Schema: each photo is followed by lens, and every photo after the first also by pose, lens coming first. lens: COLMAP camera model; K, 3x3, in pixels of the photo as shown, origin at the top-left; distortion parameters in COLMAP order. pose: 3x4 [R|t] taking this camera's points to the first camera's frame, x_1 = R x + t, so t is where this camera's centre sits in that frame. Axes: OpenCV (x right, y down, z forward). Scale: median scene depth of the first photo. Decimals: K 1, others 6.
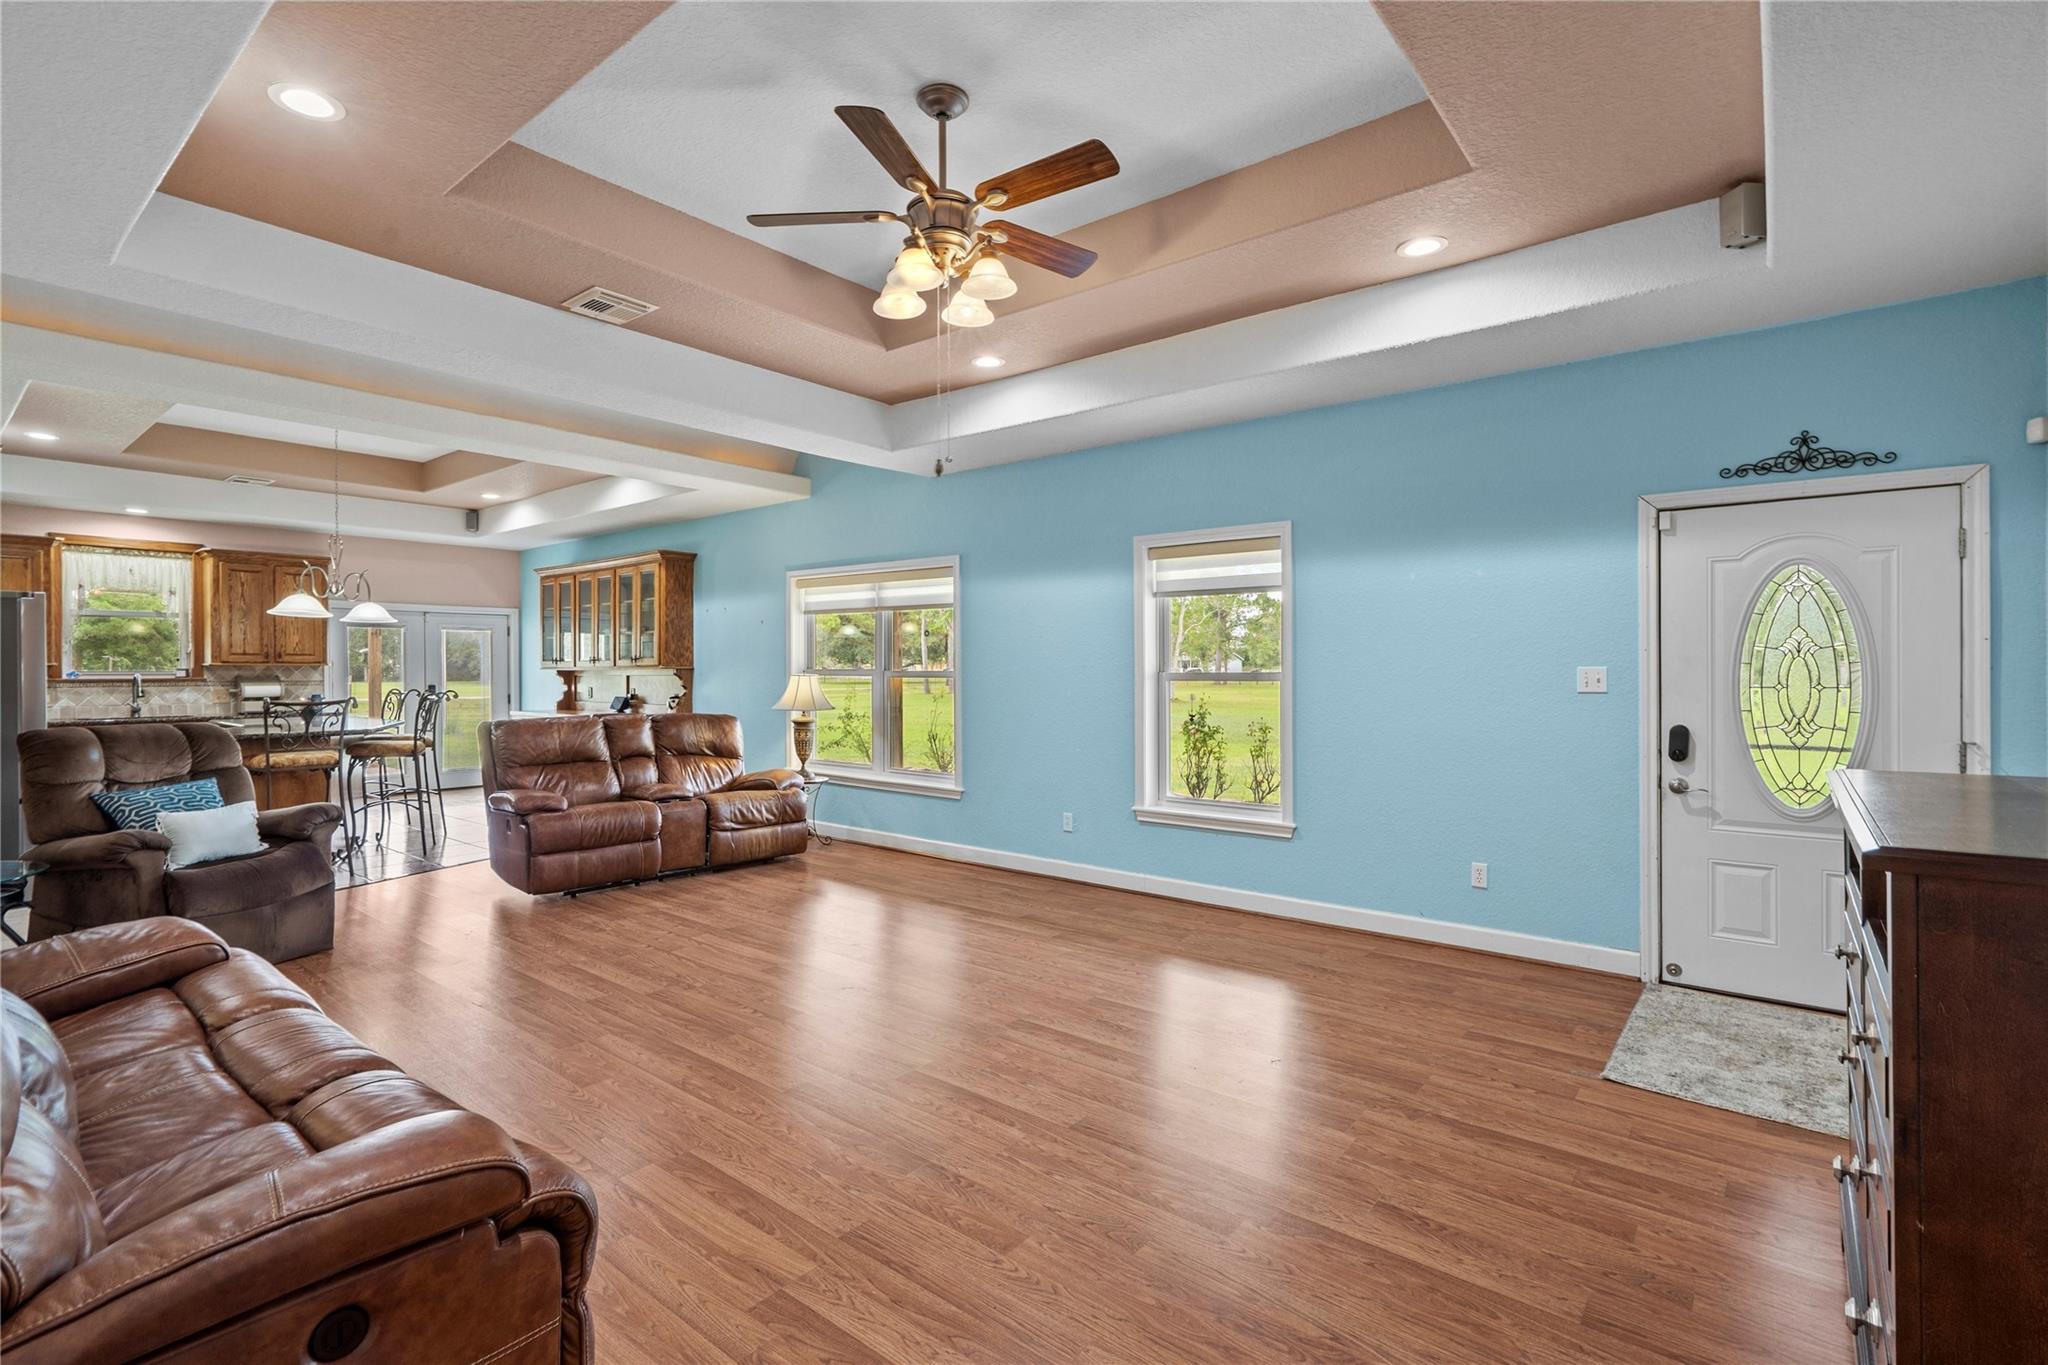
lens RADIAL K [[945.5, 0, 1009.1], [0, 945.5, 677.5], [0, 0, 1]] dist [-0.003789, 0.001027]
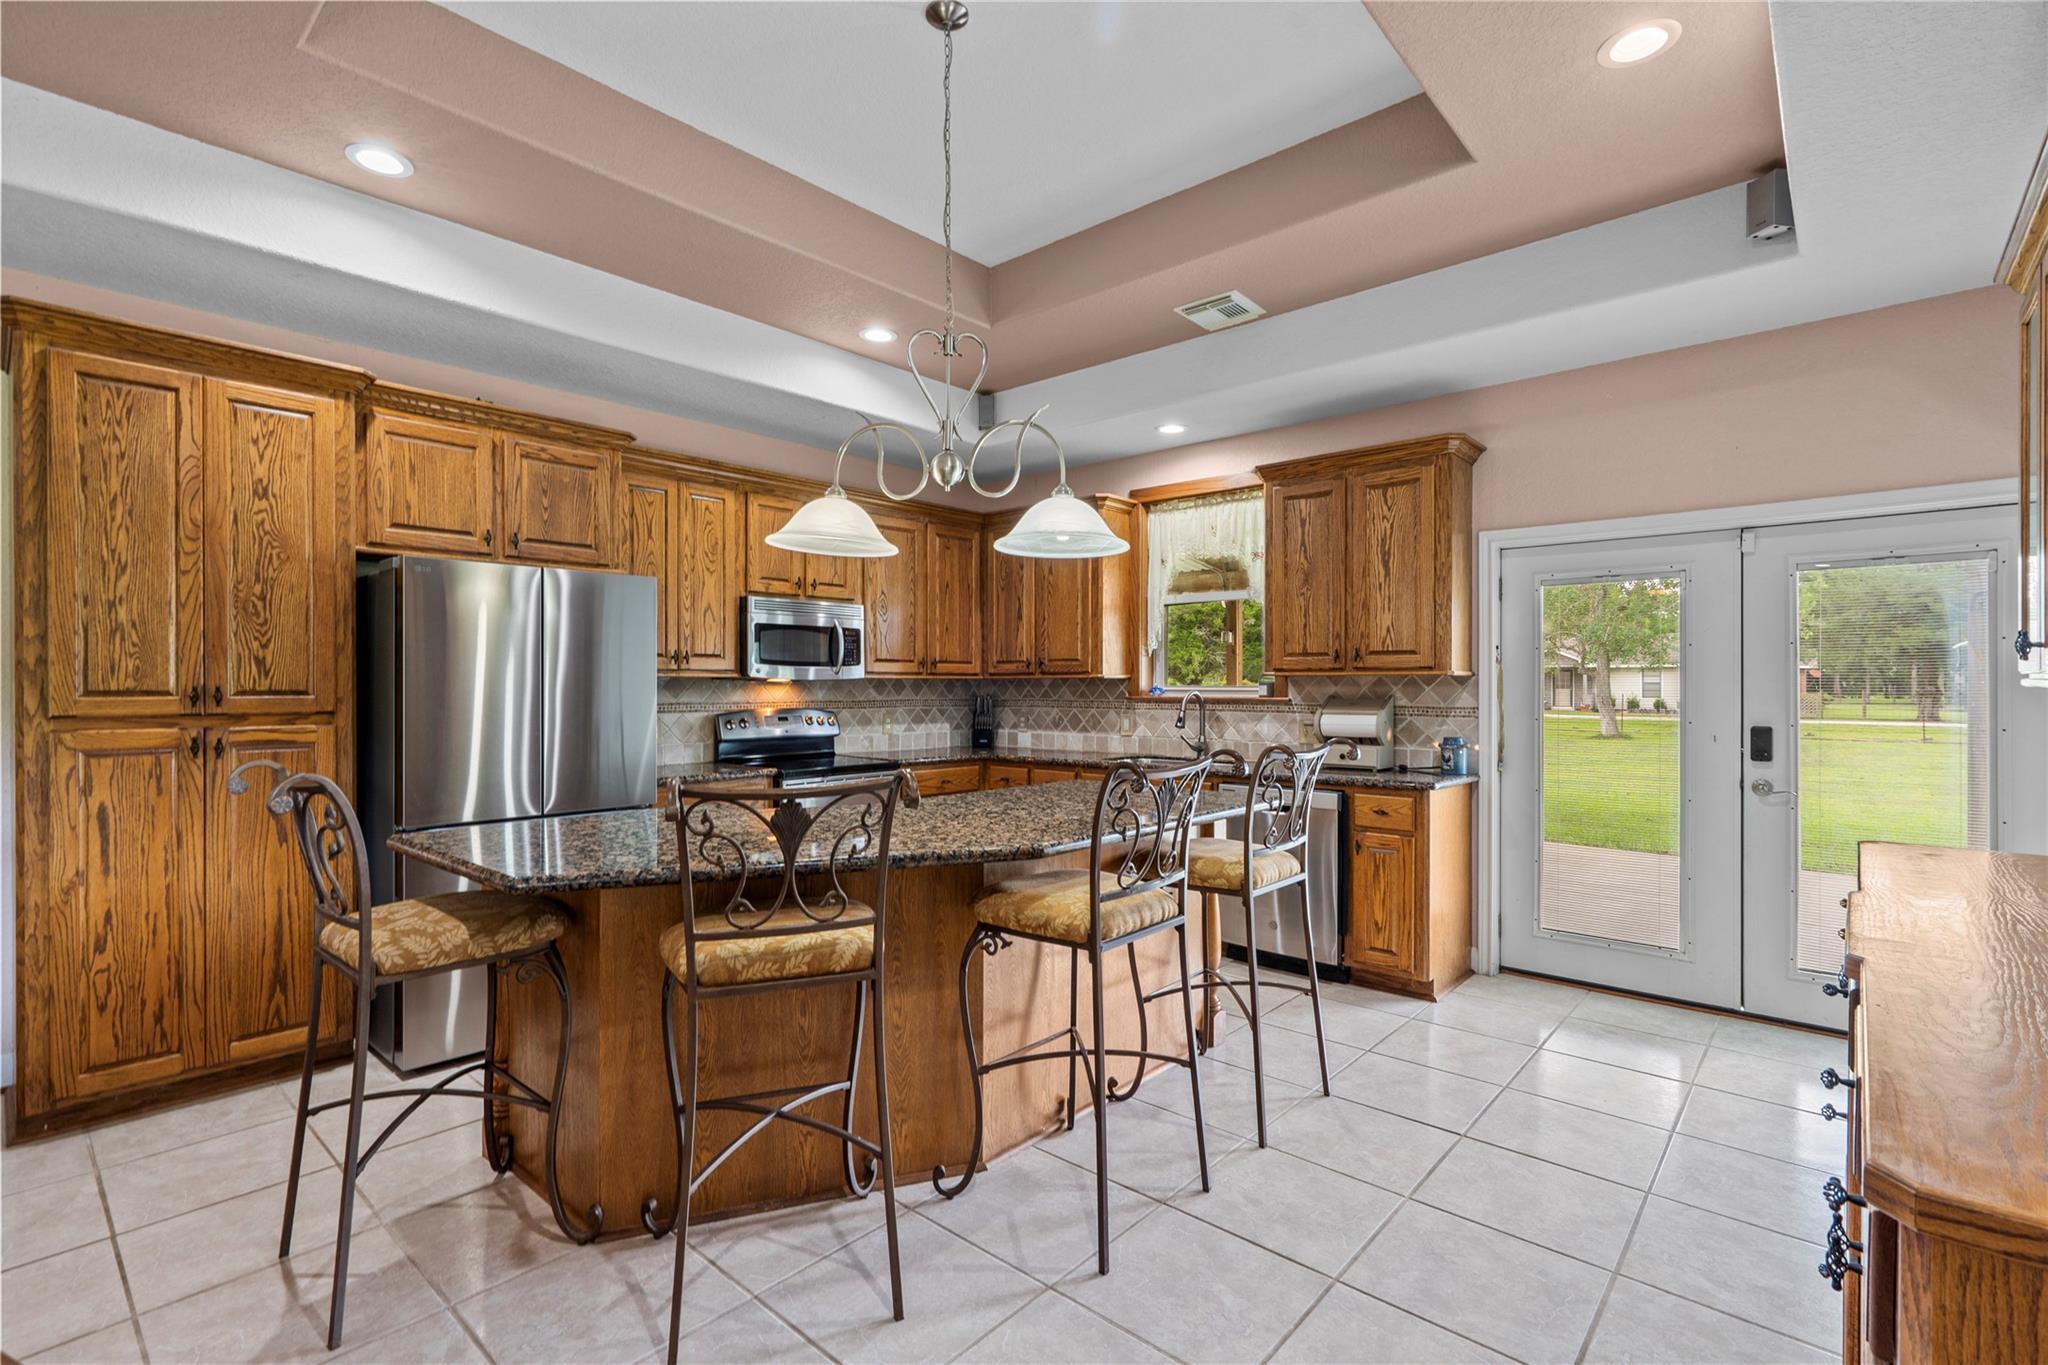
lens RADIAL K [[945.5, 0, 1004.3], [0, 945.5, 691.1], [0, 0, 1]] dist [-0.003789, 0.001027]
pose [[-0.053280, 0.010648, -0.998523, -0.523874], [-0.009710, 0.999890, 0.011181, -0.016519], [0.998532, 0.010292, -0.053171, 1.660194]]
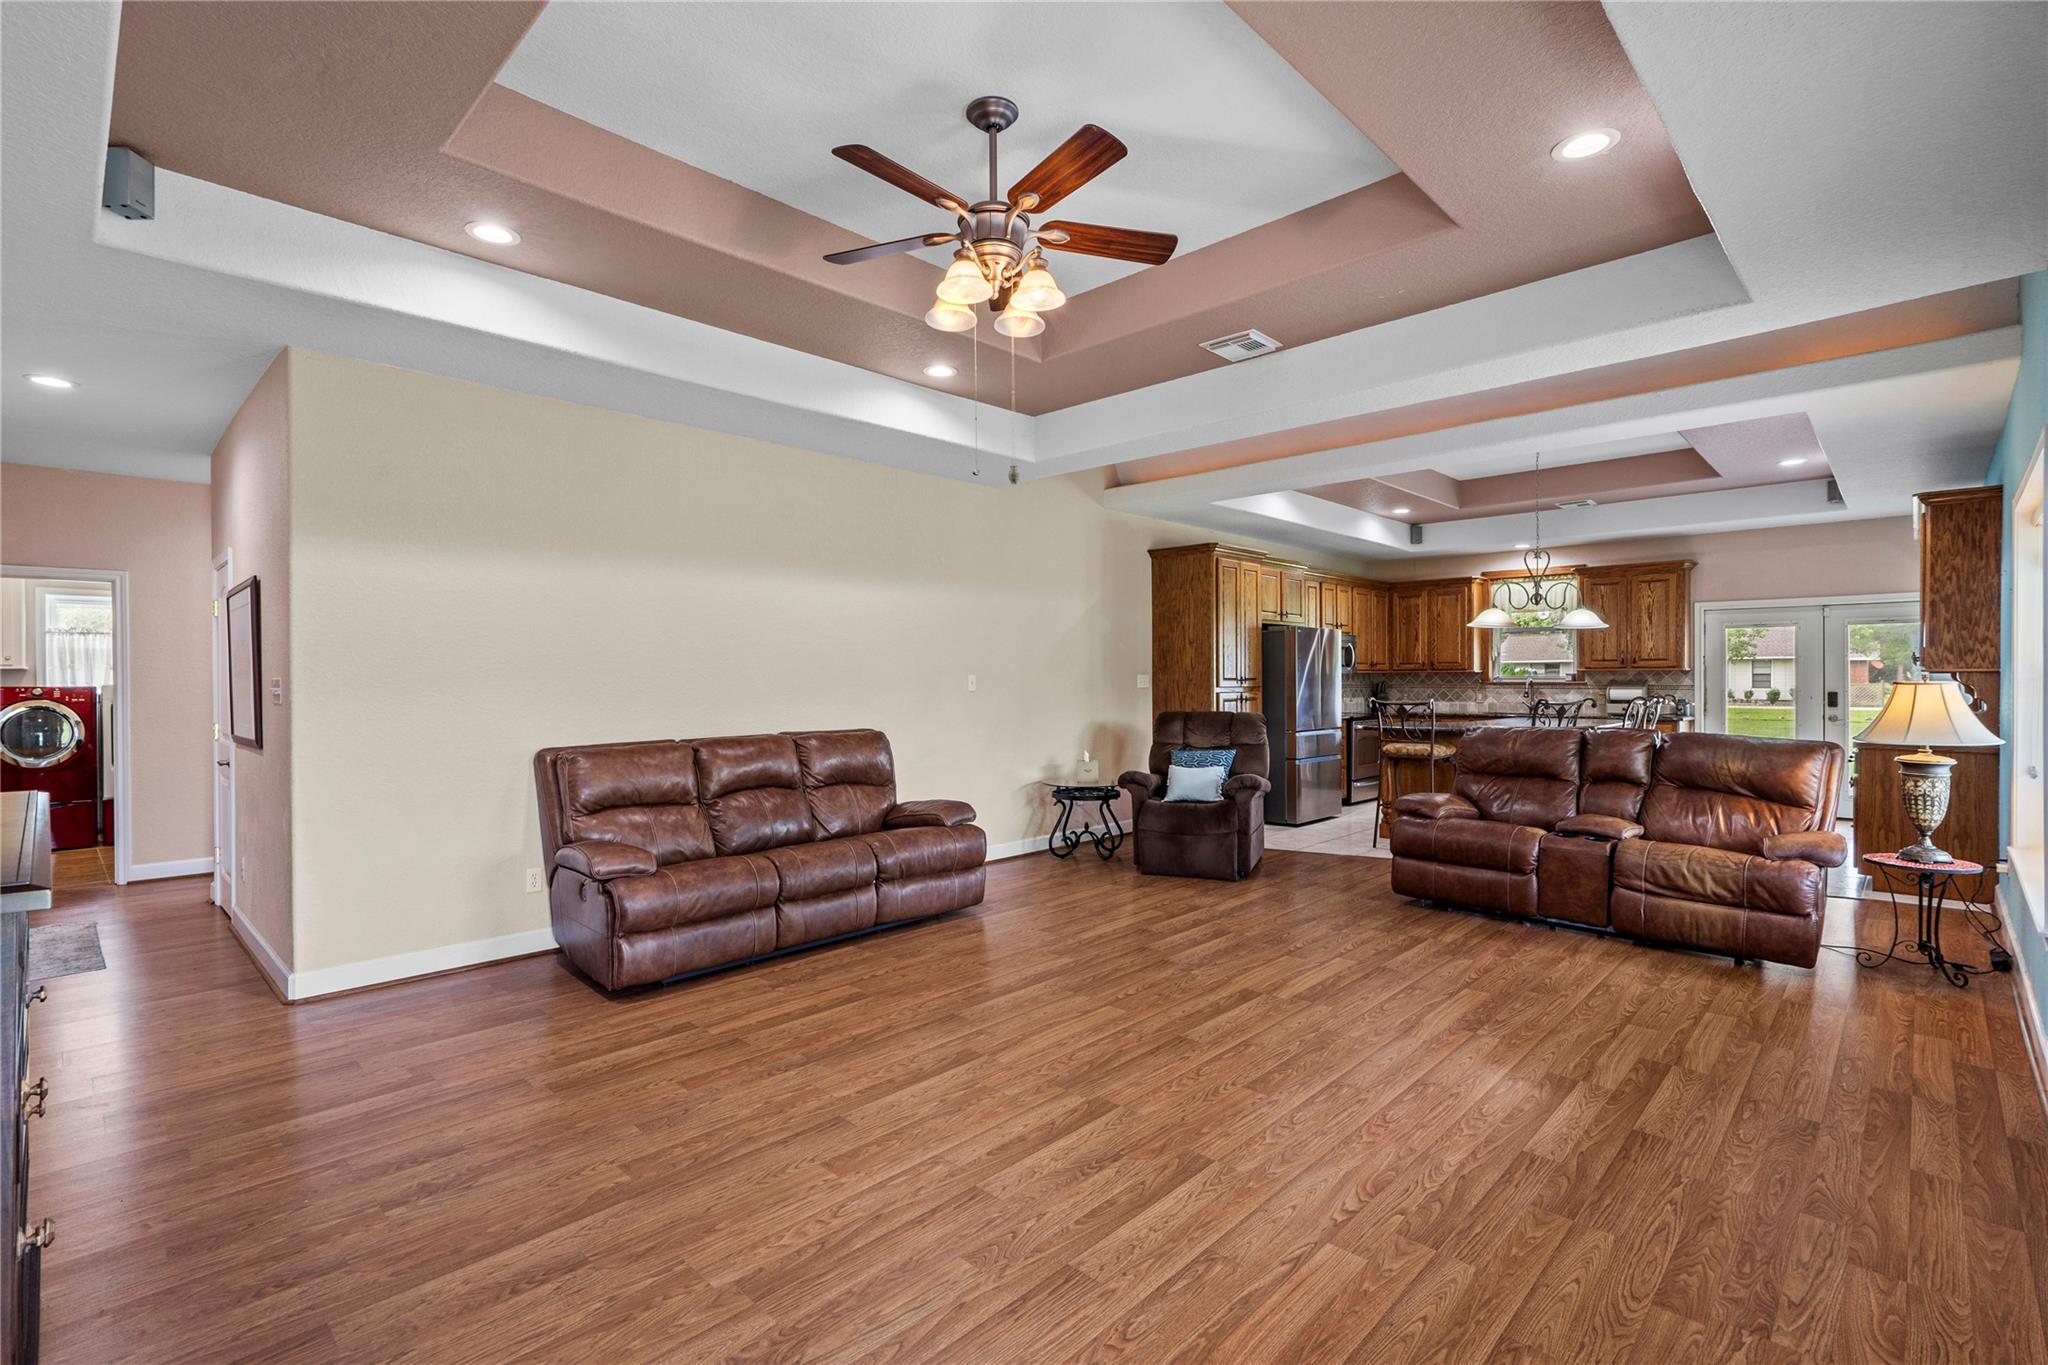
lens RADIAL K [[945.5, 0, 1005.4], [0, 945.5, 695.2], [0, 0, 1]] dist [-0.003789, 0.001027]
pose [[-0.089441, 0.019905, -0.995793, 0.664616], [-0.004759, 0.999780, 0.020412, -0.006912], [0.995981, 0.006565, -0.089327, 0.784388]]
